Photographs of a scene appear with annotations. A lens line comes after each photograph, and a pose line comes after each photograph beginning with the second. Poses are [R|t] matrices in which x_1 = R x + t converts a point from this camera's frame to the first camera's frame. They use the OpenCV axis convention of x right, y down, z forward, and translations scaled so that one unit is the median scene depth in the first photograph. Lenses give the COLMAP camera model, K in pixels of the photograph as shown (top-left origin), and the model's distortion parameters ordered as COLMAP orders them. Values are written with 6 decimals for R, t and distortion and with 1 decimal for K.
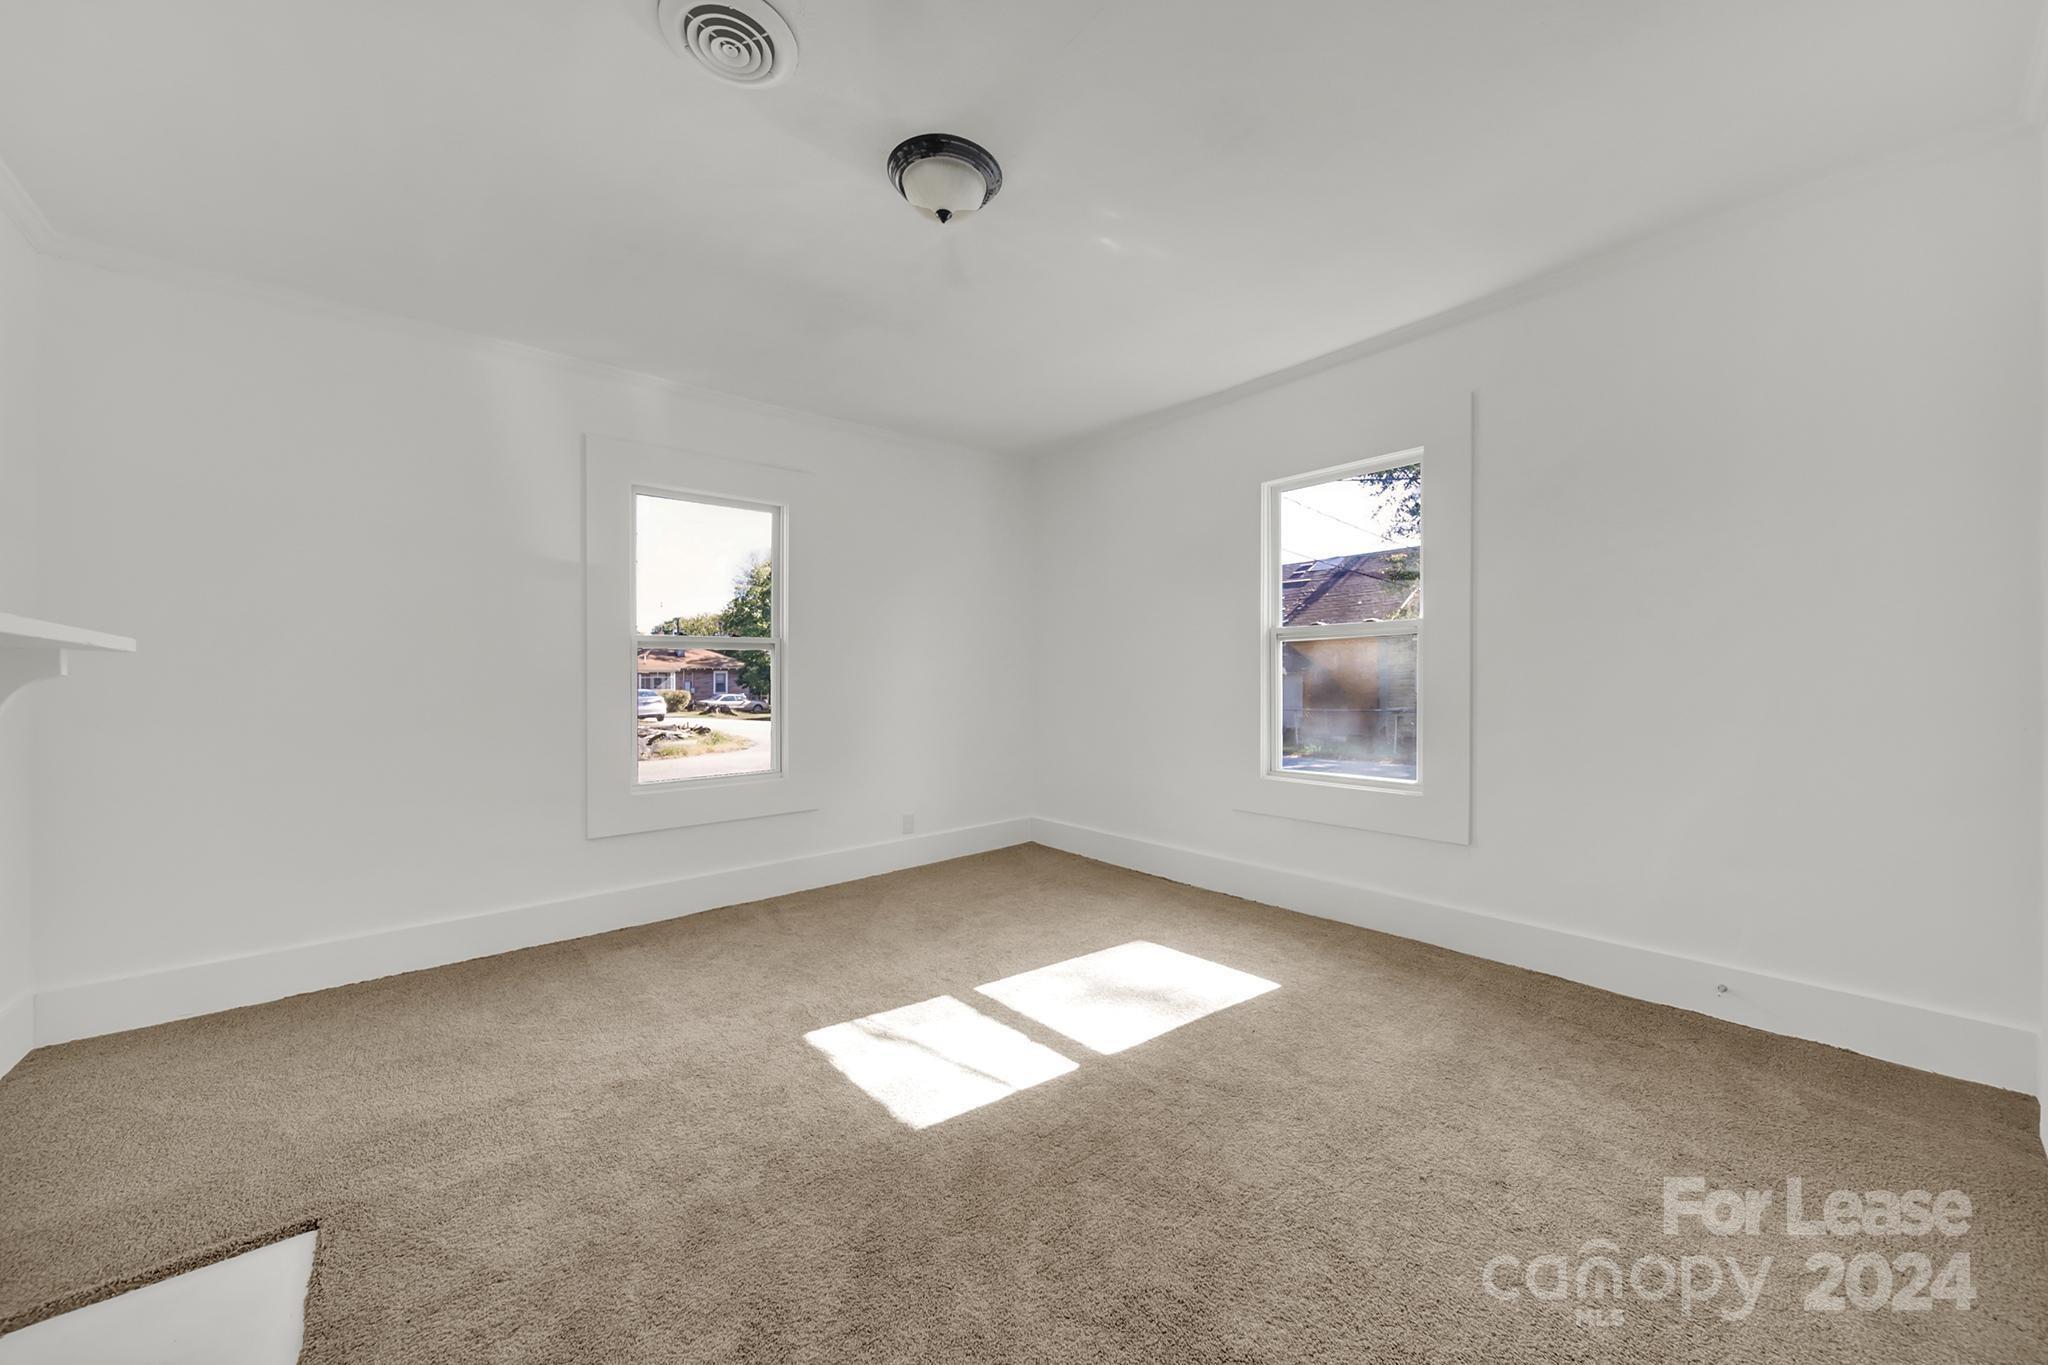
lens RADIAL K [[742.9, 0, 993.5], [0, 742.9, 688.6], [0, 0, 1]] dist [-0.013258, -0.000316]
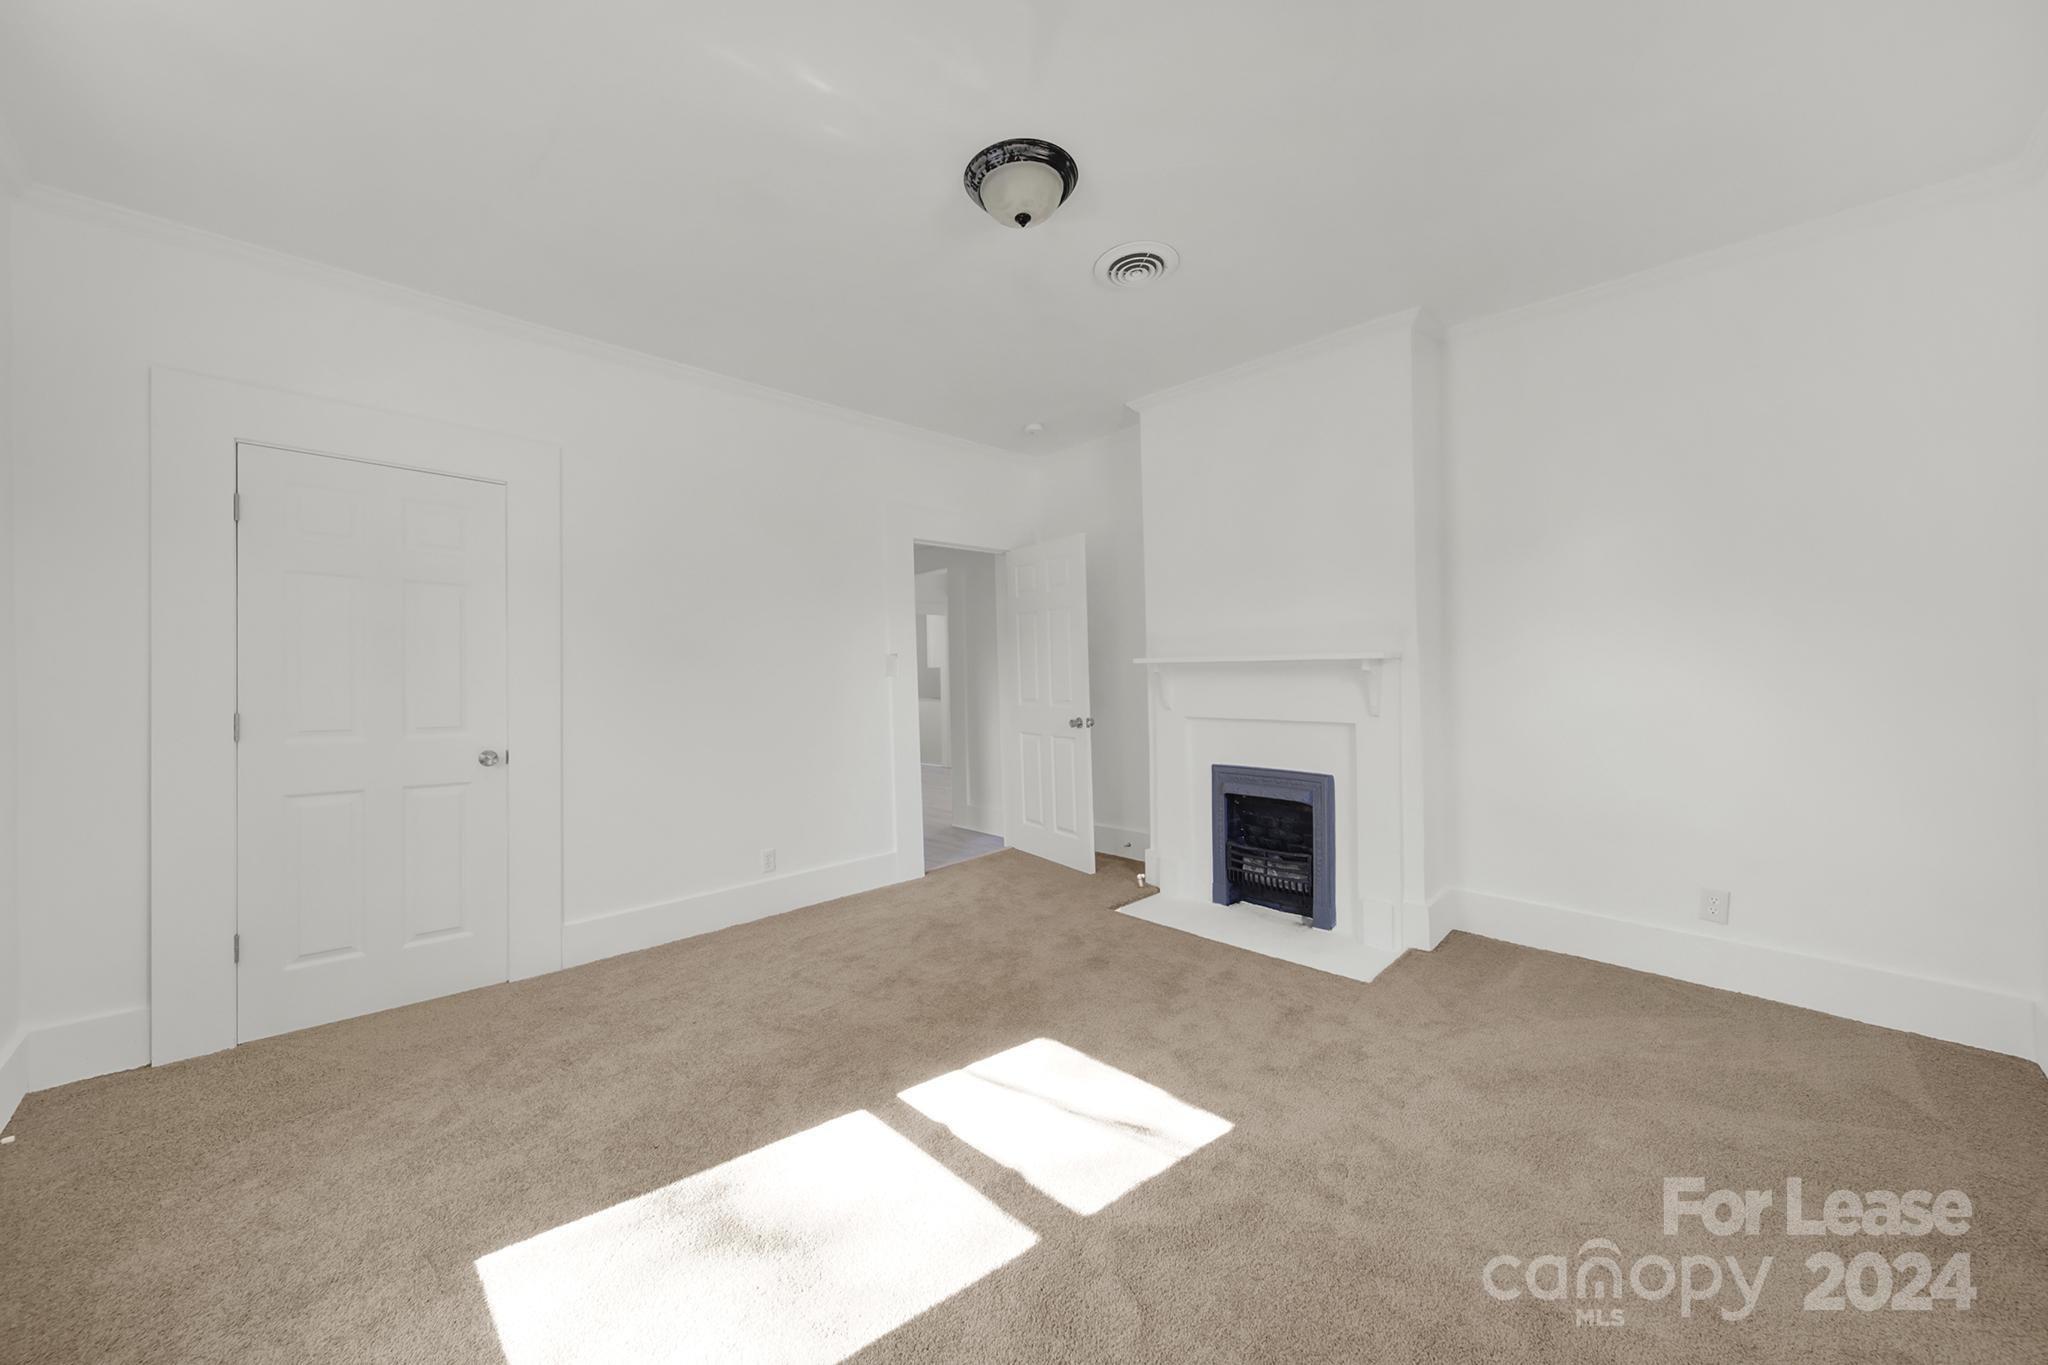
lens RADIAL K [[714.8, 0, 1028.3], [0, 714.8, 684.1], [0, 0, 1]] dist [-0.000569, -0.001396]
pose [[-0.989153, 0.029419, -0.143916, 0.054459], [0.026903, 0.999450, 0.019393, -0.021638], [0.144407, 0.015311, -0.989400, 1.563399]]
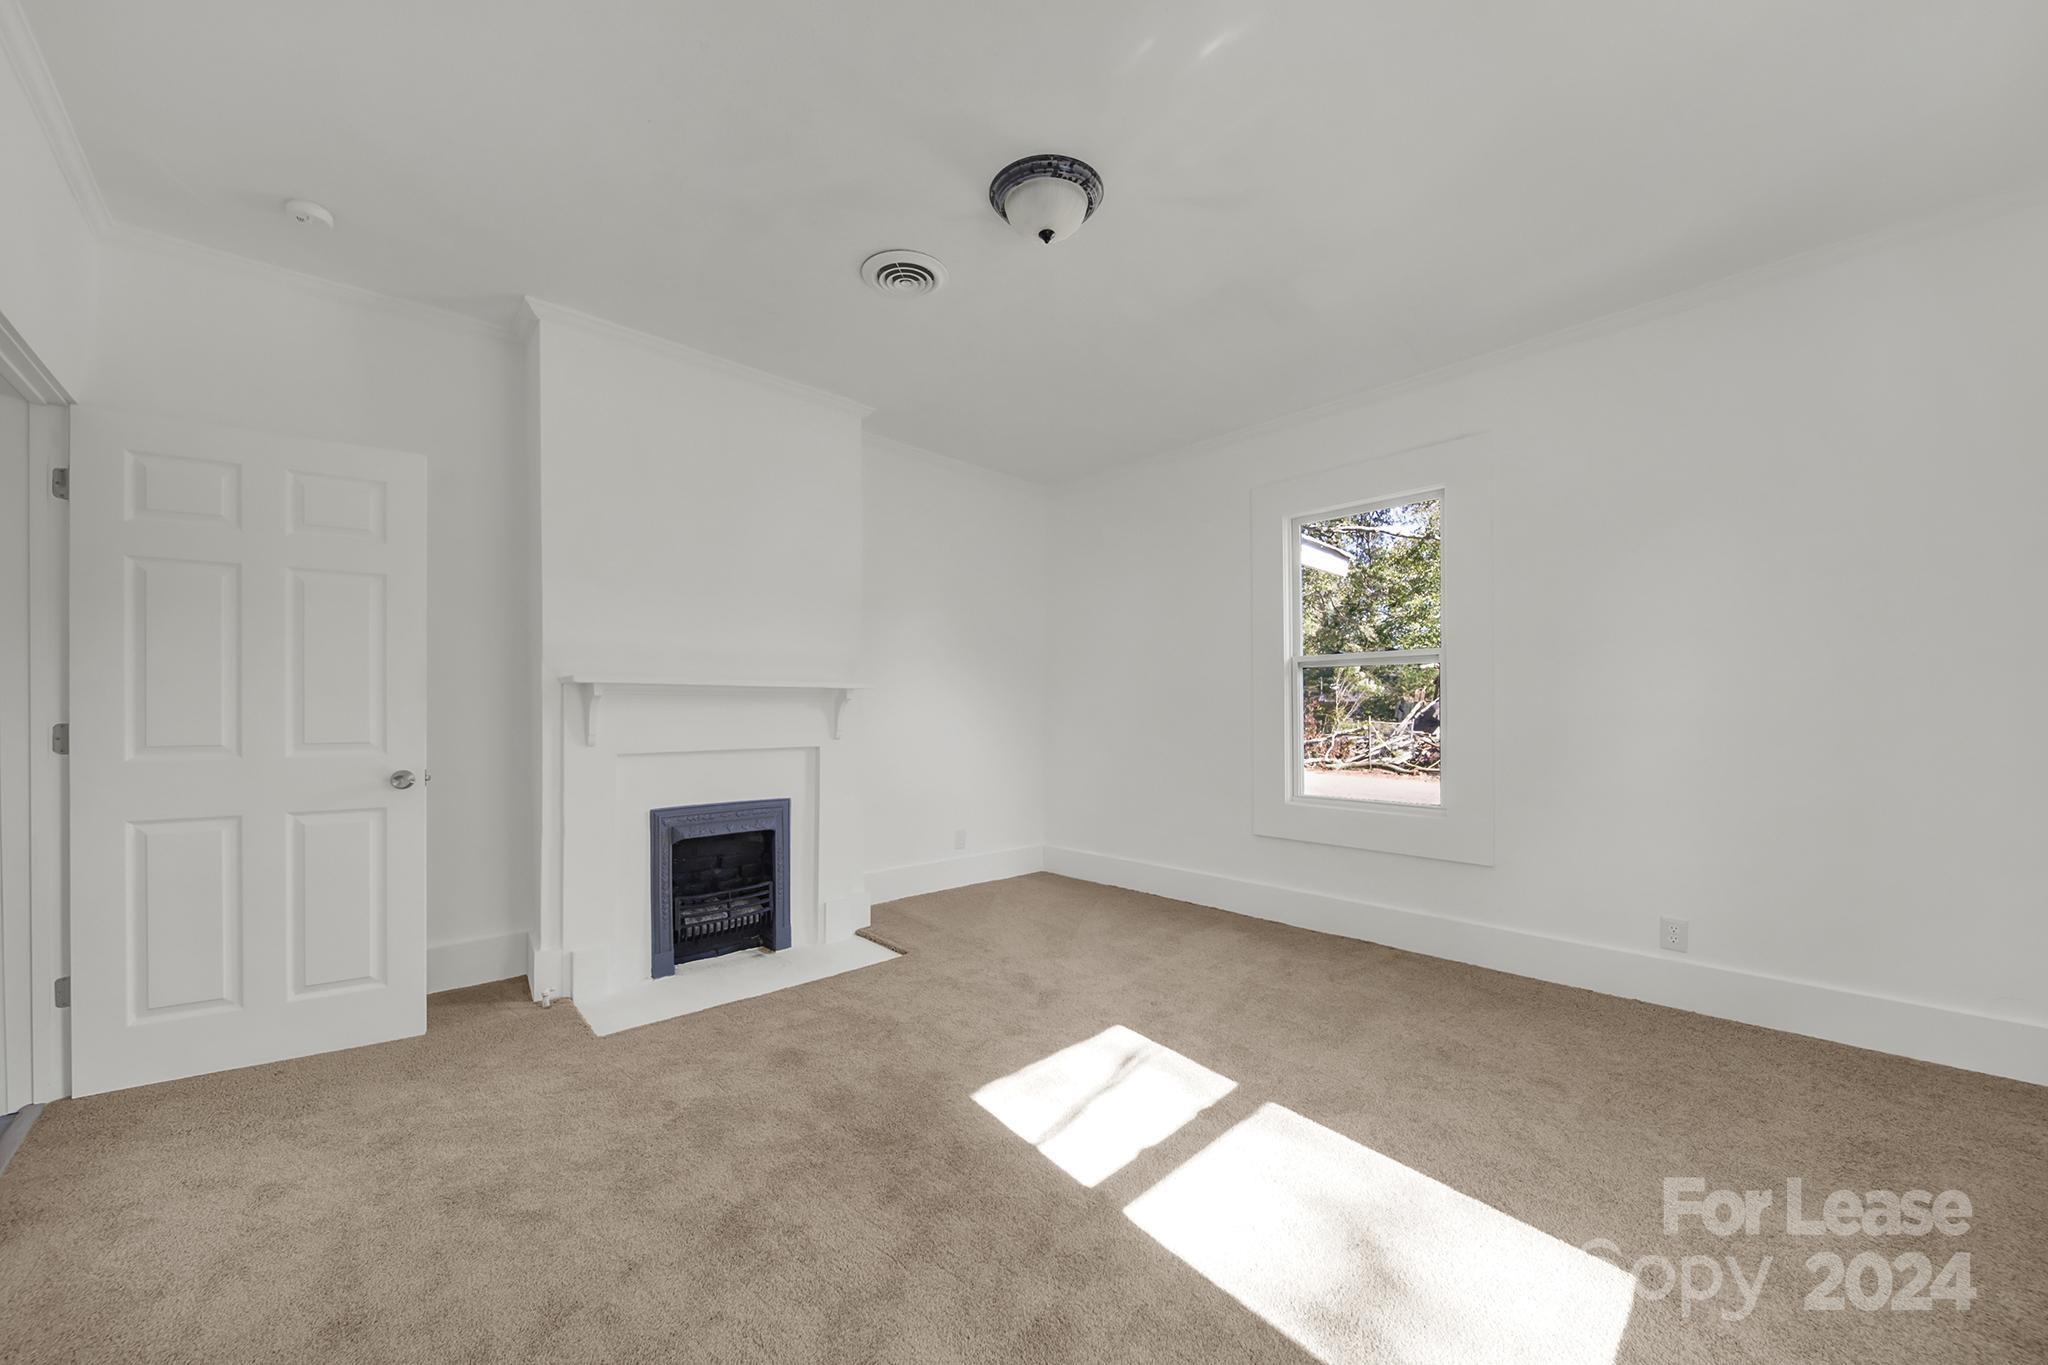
lens RADIAL K [[719.2, 0, 1021.7], [0, 719.2, 706.3], [0, 0, 1]] dist [-0.000942, -0.000166]
pose [[0.082851, 0.017246, -0.996413, 0.712460], [-0.008949, 0.999823, 0.016561, -0.017414], [0.996522, 0.007545, 0.082991, 0.699067]]
